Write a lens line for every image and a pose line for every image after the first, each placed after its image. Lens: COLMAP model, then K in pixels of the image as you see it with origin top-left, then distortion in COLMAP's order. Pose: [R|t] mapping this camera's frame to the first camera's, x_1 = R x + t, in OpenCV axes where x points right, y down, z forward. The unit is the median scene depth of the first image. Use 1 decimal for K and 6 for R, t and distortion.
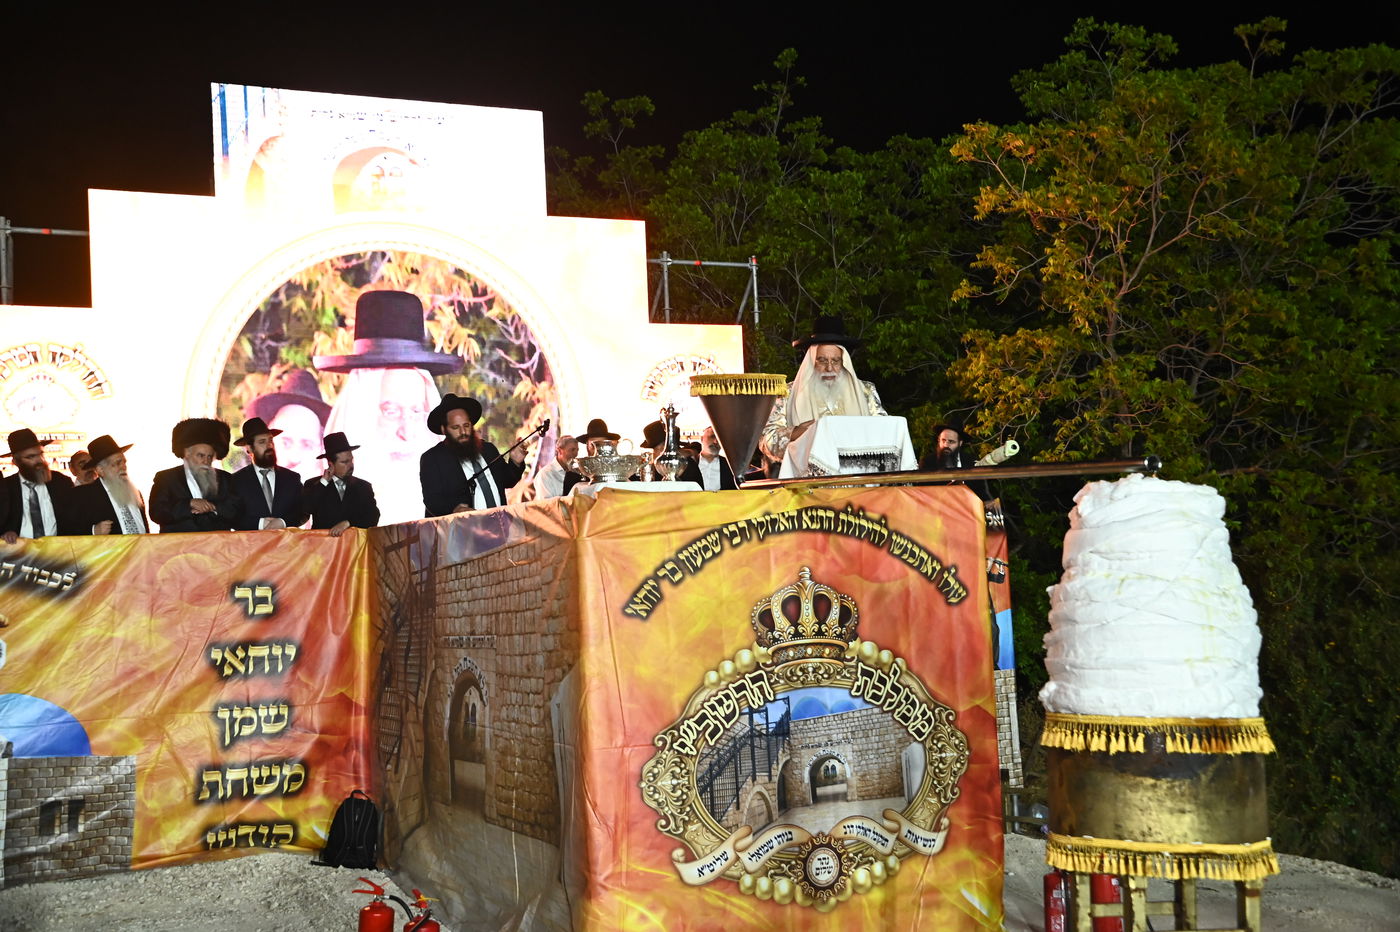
lens RADIAL K [[1600.8, 0, 706.5], [0, 1600.8, 468.9], [0, 0, 1]] dist [0.072949, 0.000000]
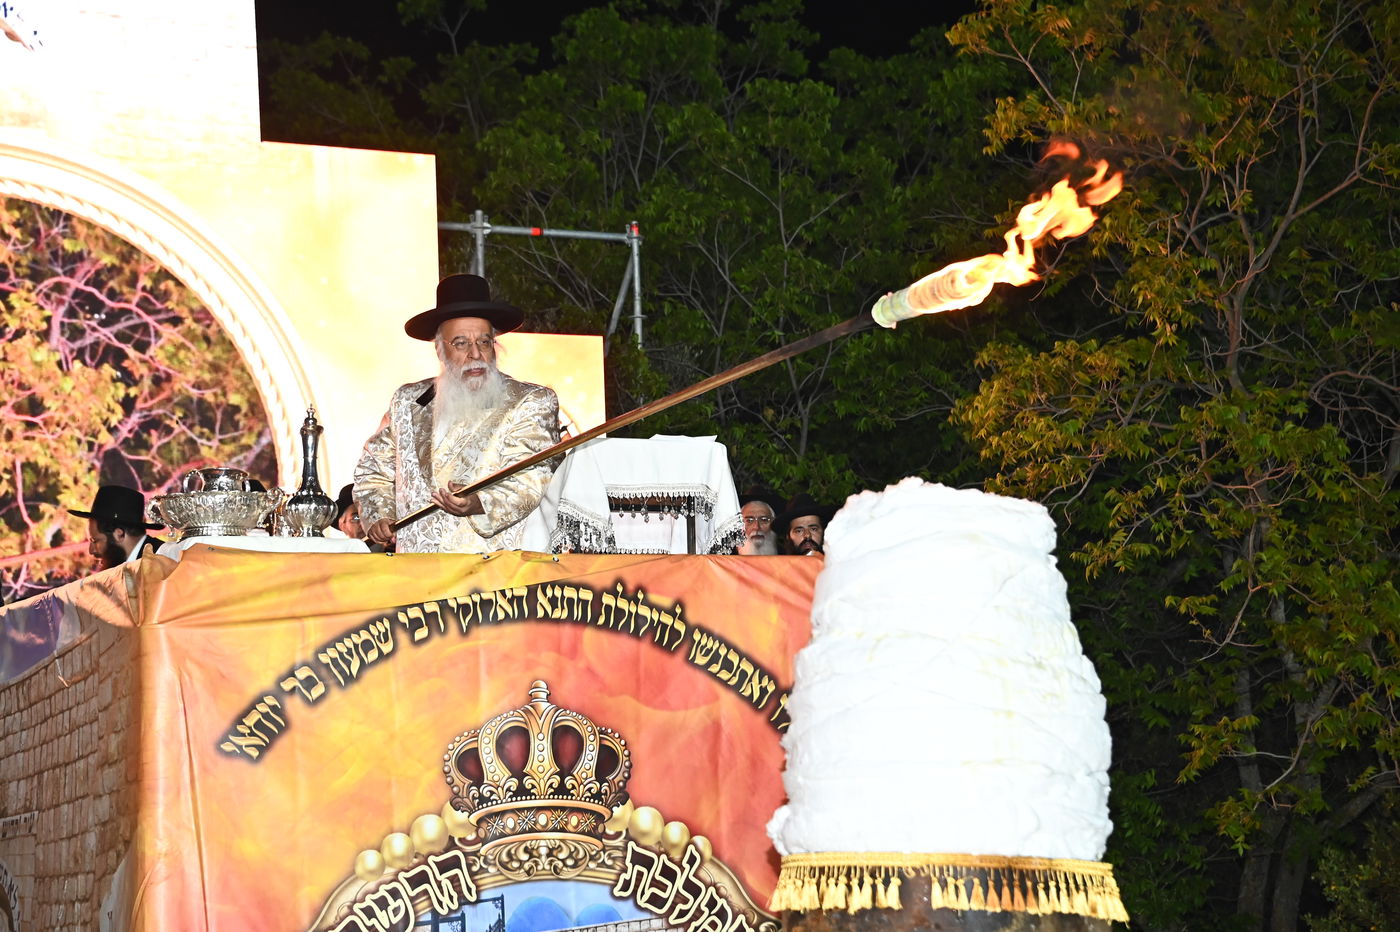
lens RADIAL K [[2863.8, 0, 701.8], [0, 2863.8, 467.8], [0, 0, 1]] dist [0.581120, 0.000000]
pose [[0.999962, 0.008741, 0.000607, 0.120137], [-0.008689, 0.998146, -0.060250, 0.045222], [-0.001133, 0.060242, 0.998183, -0.098665]]
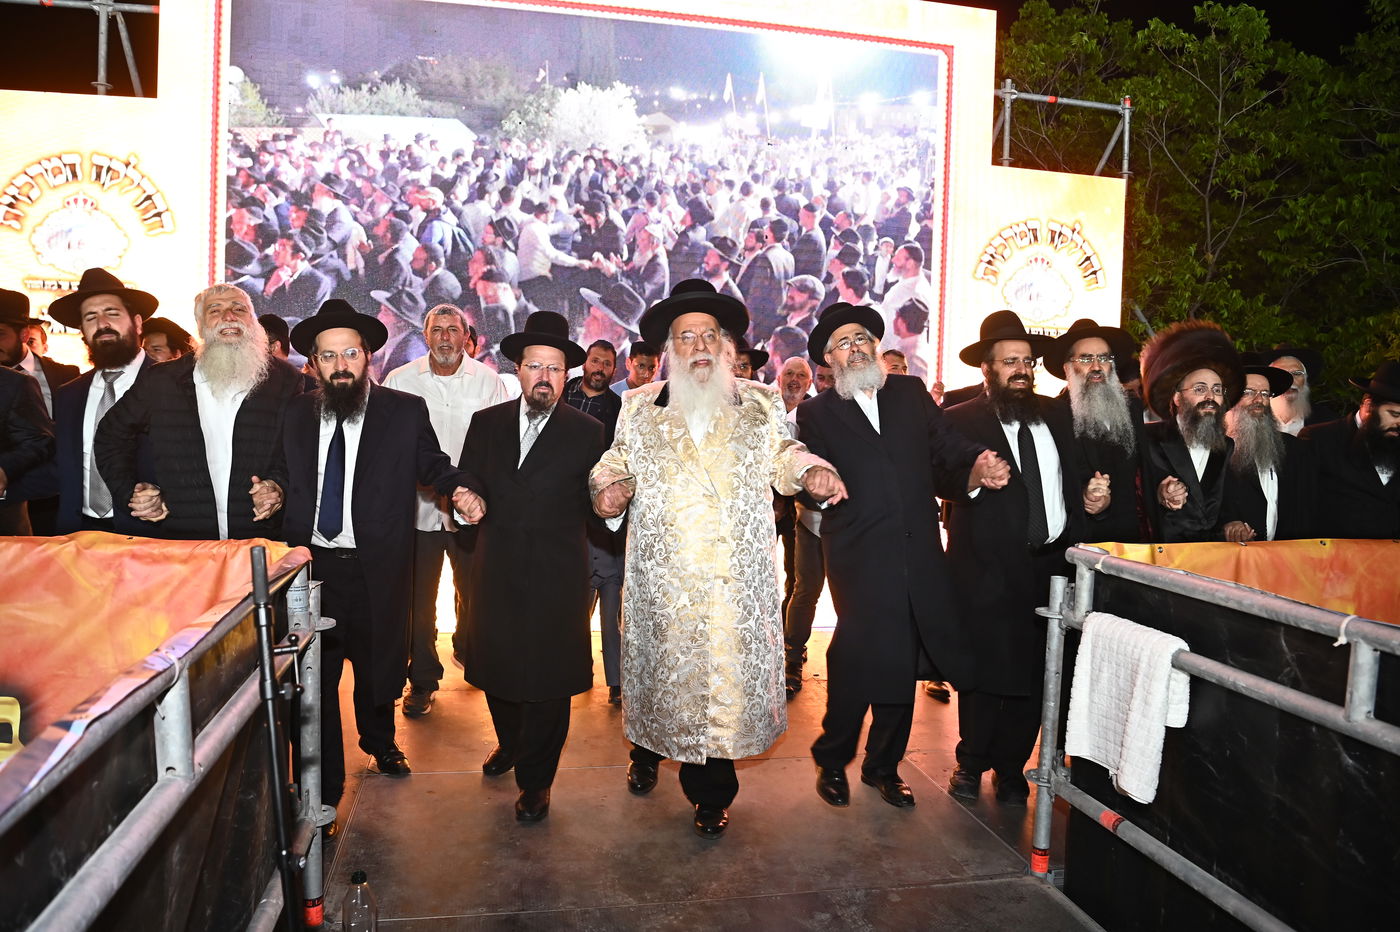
lens RADIAL K [[1004.9, 0, 696.3], [0, 1004.9, 468.4], [0, 0, 1]] dist [-0.067740, 0.013449]
pose [[0.972979, 0.080547, -0.216387, -0.113851], [-0.055495, 0.991287, 0.119459, -0.017073], [0.224124, -0.104223, 0.968972, 1.123624]]
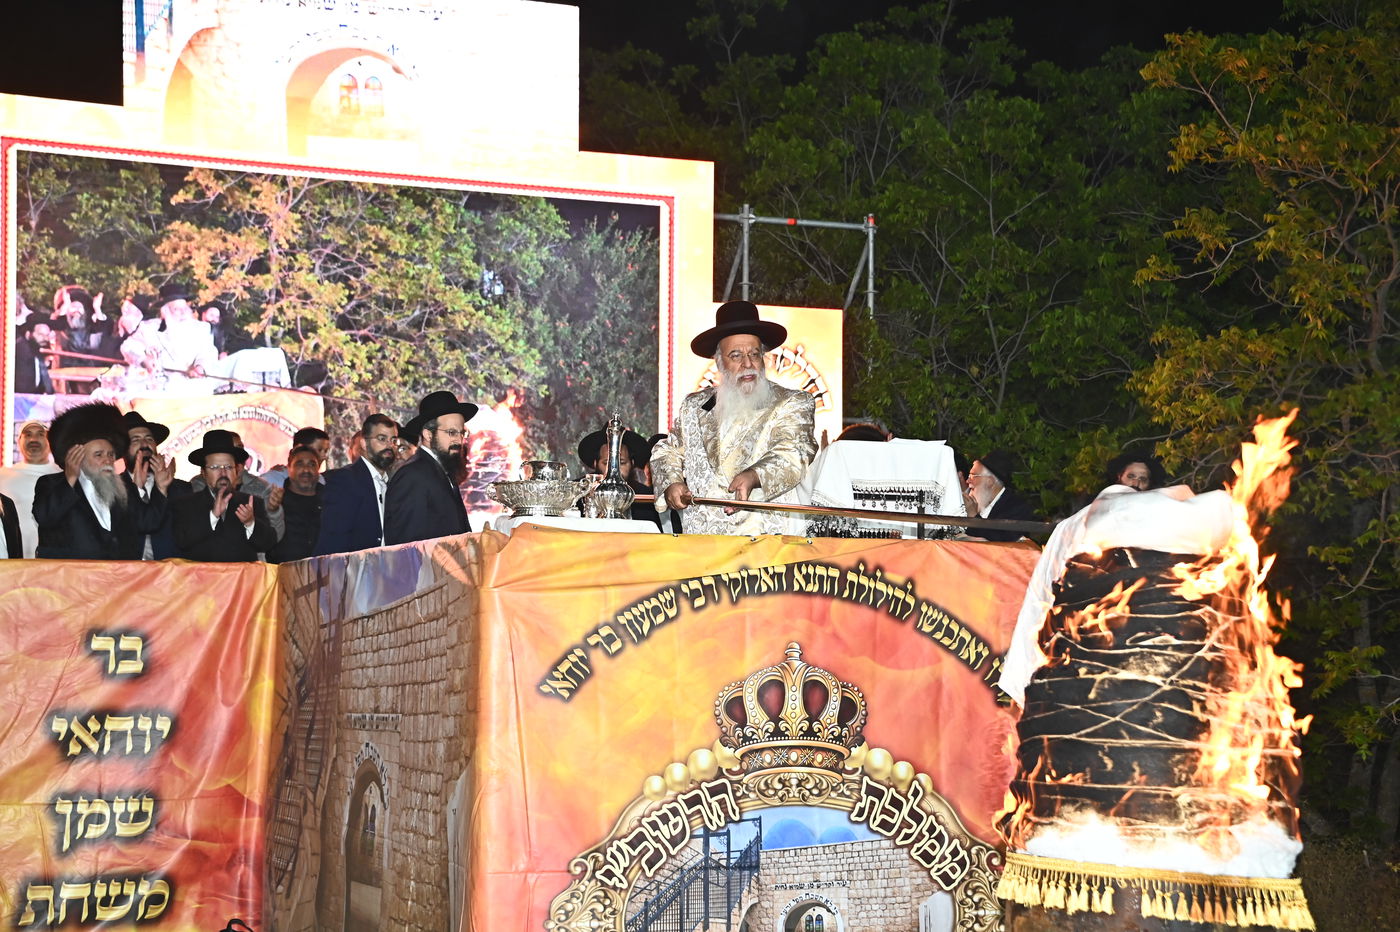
lens RADIAL K [[2241.2, 0, 694.5], [0, 2241.2, 469.8], [0, 0, 1]] dist [0.338100, 0.000000]
pose [[0.994943, 0.043494, -0.090539, 0.104914], [-0.044722, 0.998932, -0.011579, -0.004560], [0.089939, 0.015569, 0.995826, -0.043981]]
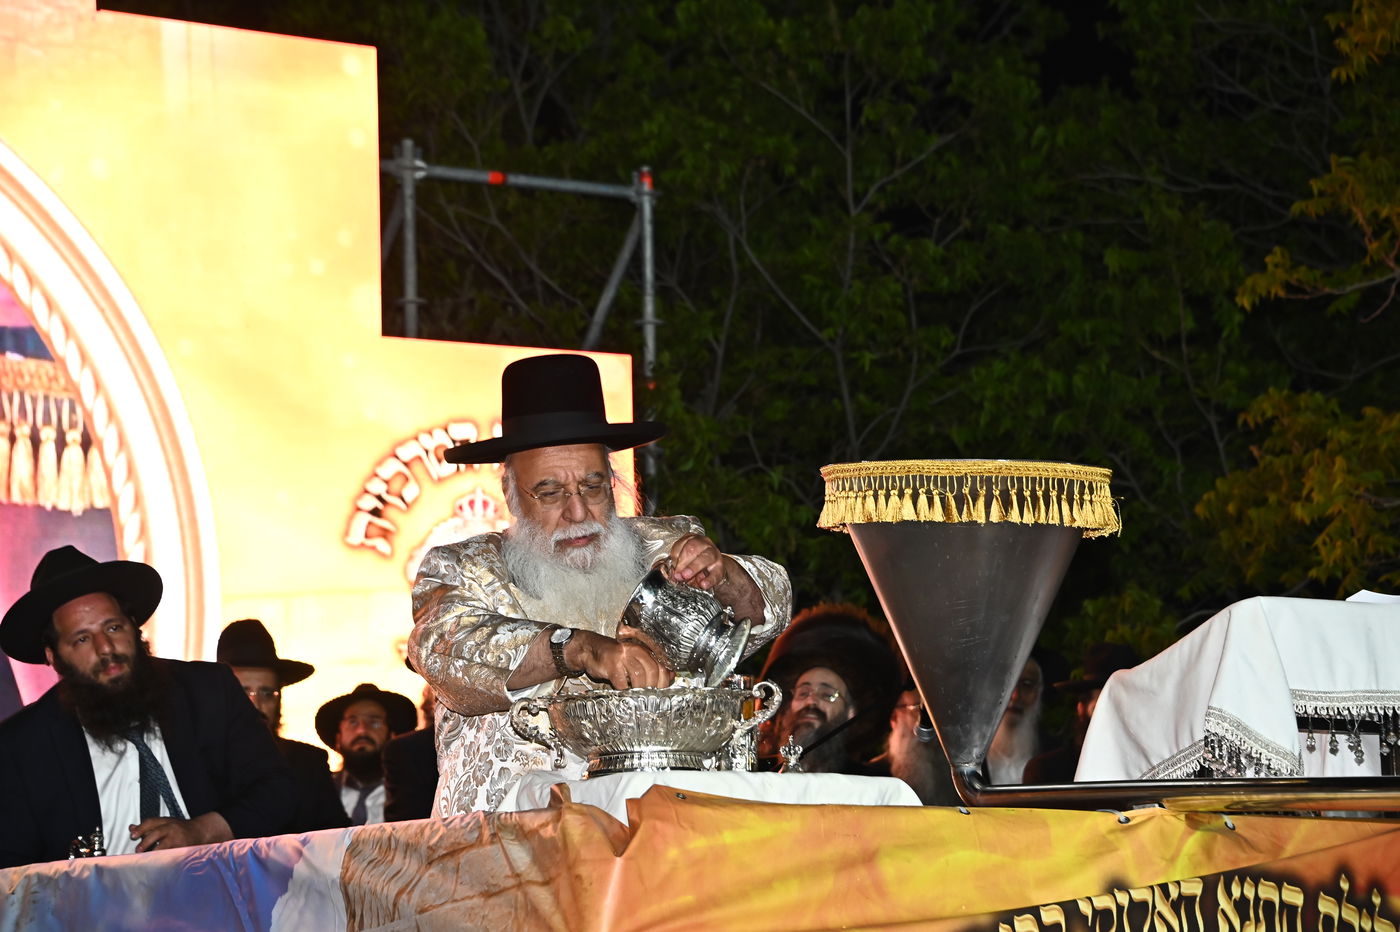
lens RADIAL K [[4218.8, 0, 710.6], [0, 4218.8, 475.1], [0, 0, 1]] dist [1.182605, 0.000000]
pose [[0.992249, 0.037612, 0.118433, -0.149850], [-0.029308, 0.997039, -0.071095, 0.009052], [-0.120756, 0.067073, 0.990414, 0.123168]]
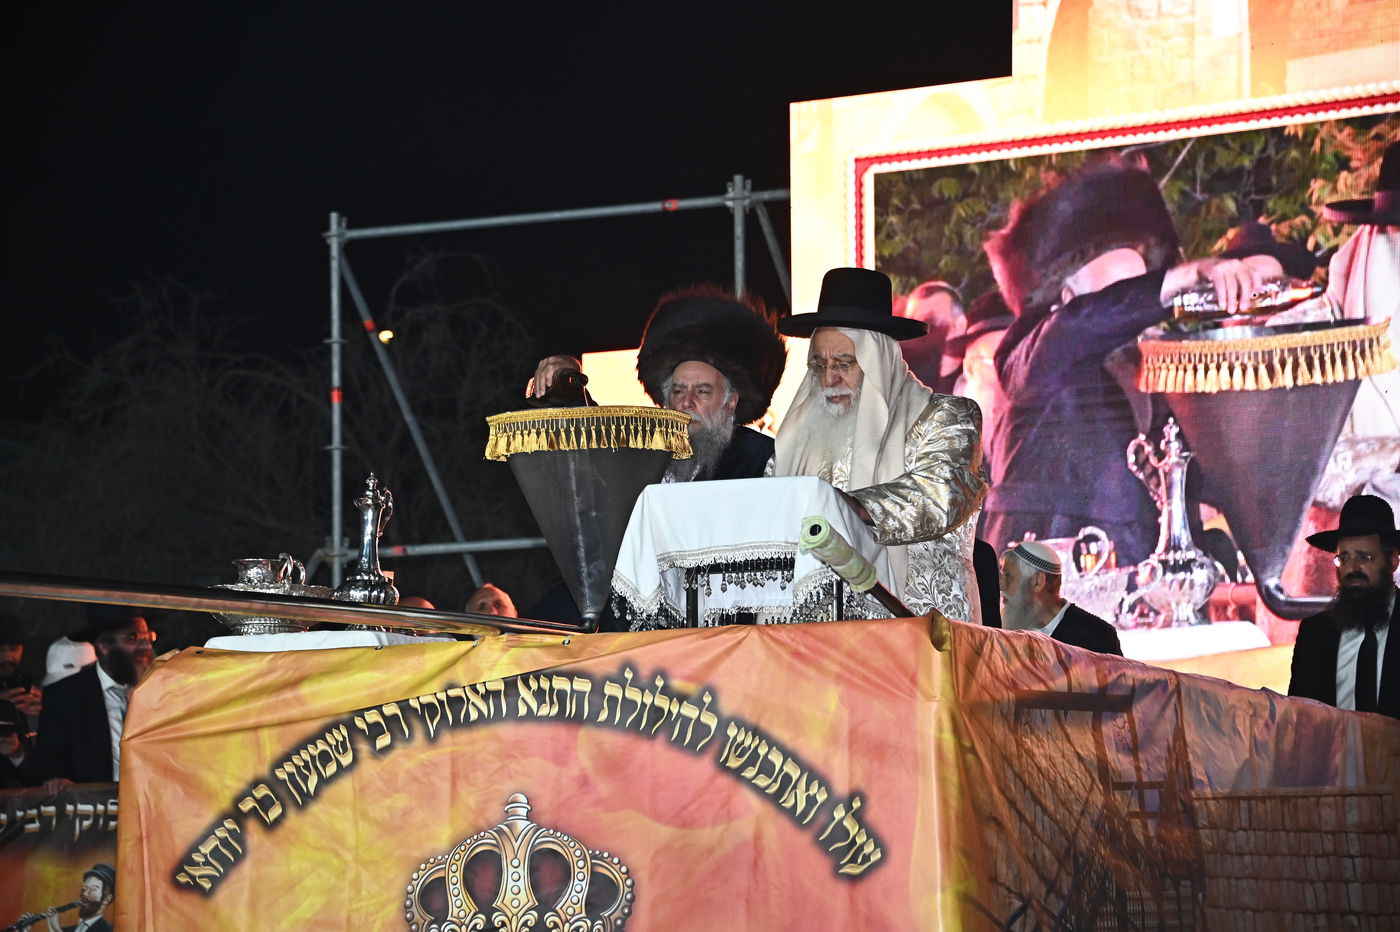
lens RADIAL K [[4374.1, 0, 697.2], [0, 4374.1, 473.3], [0, 0, 1]] dist [1.134299, 0.000000]
pose [[0.644898, -0.063357, -0.761638, 1.128594], [0.026053, 0.997801, -0.060943, 0.046193], [0.763824, 0.019459, 0.645131, 0.154434]]
